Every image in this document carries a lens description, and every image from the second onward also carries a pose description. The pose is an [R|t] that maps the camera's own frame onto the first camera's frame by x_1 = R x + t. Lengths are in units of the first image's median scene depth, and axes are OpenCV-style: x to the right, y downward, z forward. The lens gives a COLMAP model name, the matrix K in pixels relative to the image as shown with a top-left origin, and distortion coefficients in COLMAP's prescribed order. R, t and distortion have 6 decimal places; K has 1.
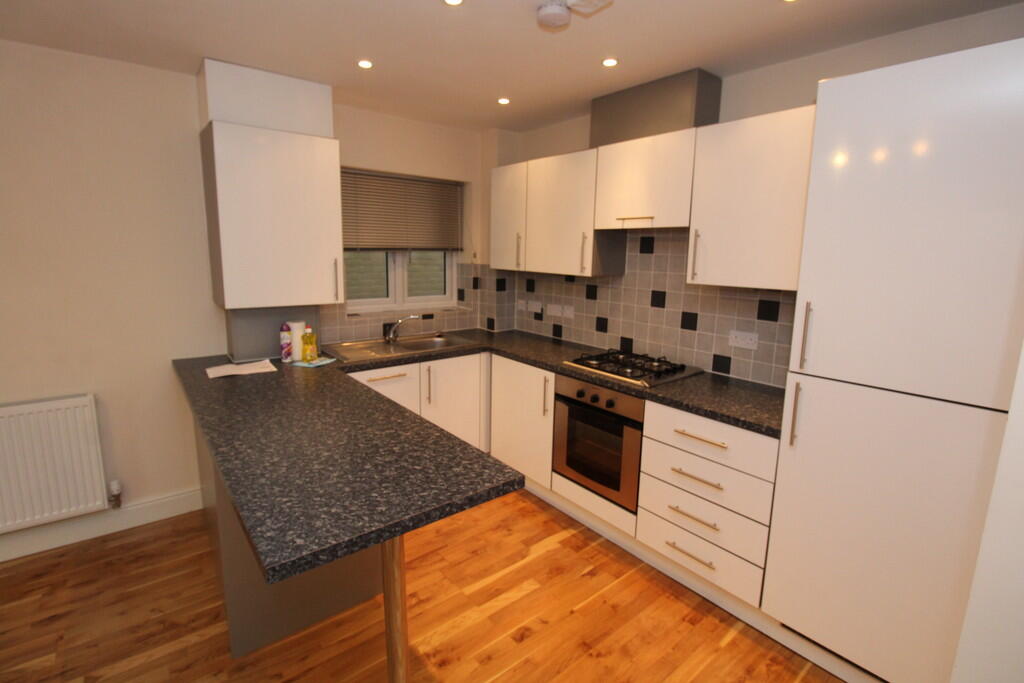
lens RADIAL K [[477.2, 0, 513.1], [0, 477.2, 328.3], [0, 0, 1]] dist [0.003119, -0.014356]
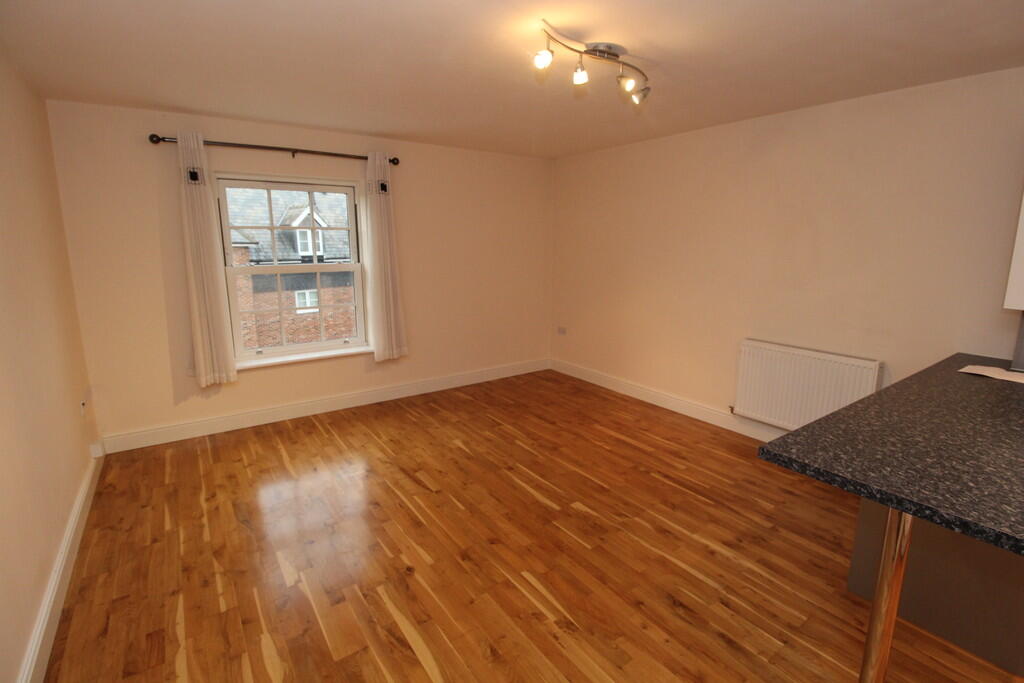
lens RADIAL K [[477.2, 0, 513.1], [0, 477.2, 328.3], [0, 0, 1]] dist [0.003119, -0.014356]
pose [[-0.066655, 0.161995, -0.984538, 0.364851], [-0.165143, 0.971332, 0.171002, -0.001089], [0.984015, 0.173988, -0.037992, 0.073223]]
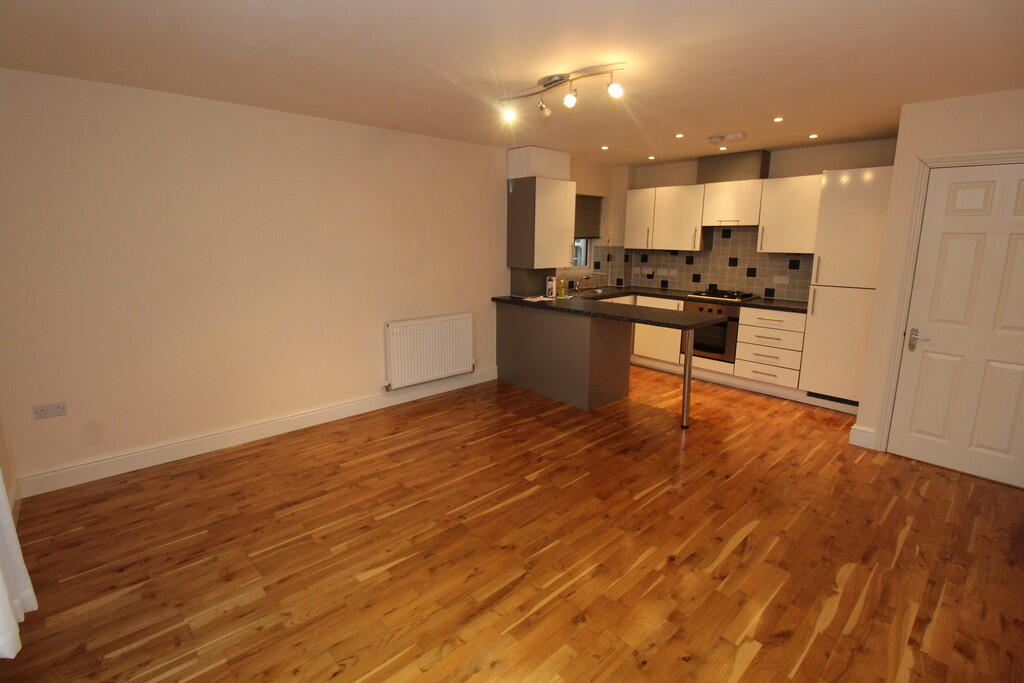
lens RADIAL K [[477.2, 0, 513.1], [0, 477.2, 328.3], [0, 0, 1]] dist [0.003119, -0.014356]
pose [[0.998022, -0.024239, 0.058007, -0.756573], [0.022711, 0.999381, 0.026871, 0.144374], [-0.058623, -0.025501, 0.997954, -0.942561]]
